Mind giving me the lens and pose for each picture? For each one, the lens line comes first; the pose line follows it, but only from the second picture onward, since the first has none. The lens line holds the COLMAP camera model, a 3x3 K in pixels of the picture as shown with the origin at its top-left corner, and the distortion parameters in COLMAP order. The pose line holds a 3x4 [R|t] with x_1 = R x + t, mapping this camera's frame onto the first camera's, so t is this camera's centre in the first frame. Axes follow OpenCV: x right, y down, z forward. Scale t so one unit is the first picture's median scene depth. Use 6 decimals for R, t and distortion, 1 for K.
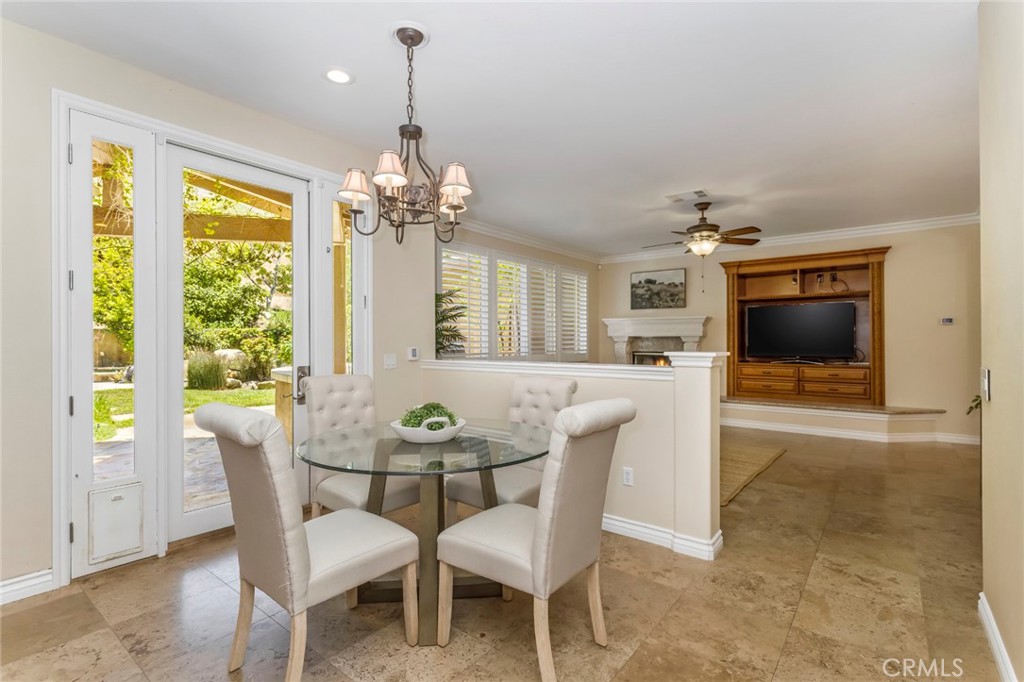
lens RADIAL K [[484.8, 0, 514.5], [0, 484.8, 339.4], [0, 0, 1]] dist [-0.001911, 0.000293]
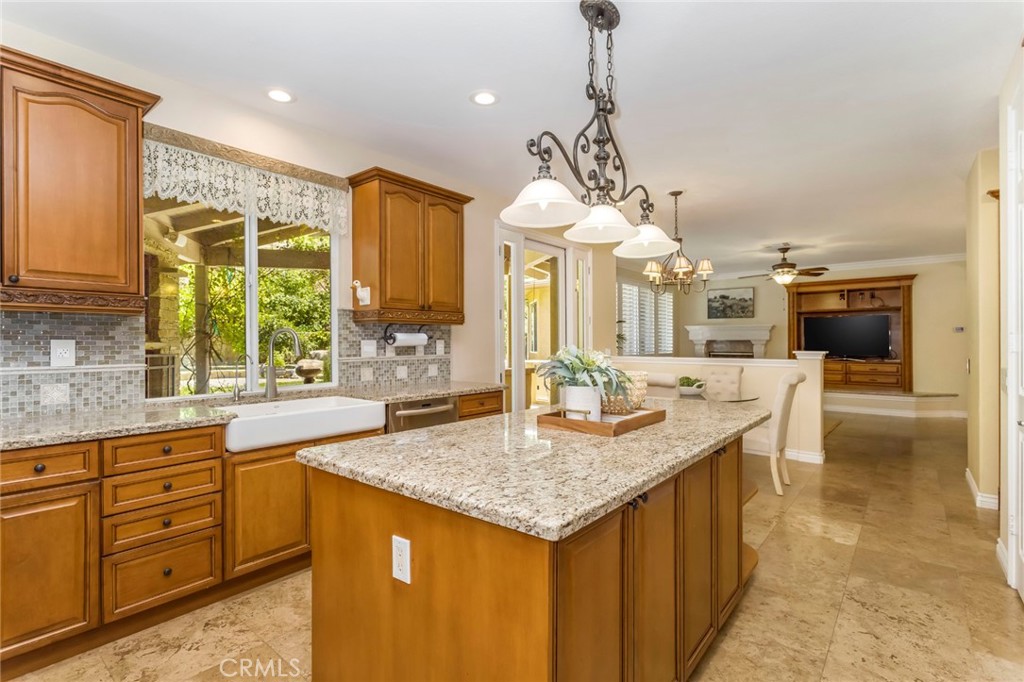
lens RADIAL K [[484.8, 0, 513.9], [0, 484.8, 340.6], [0, 0, 1]] dist [-0.001911, 0.000293]
pose [[0.999651, -0.000183, -0.026418, -0.284204], [0.000188, 1.000000, 0.000190, -0.005751], [0.026418, -0.000194, 0.999651, -0.346245]]
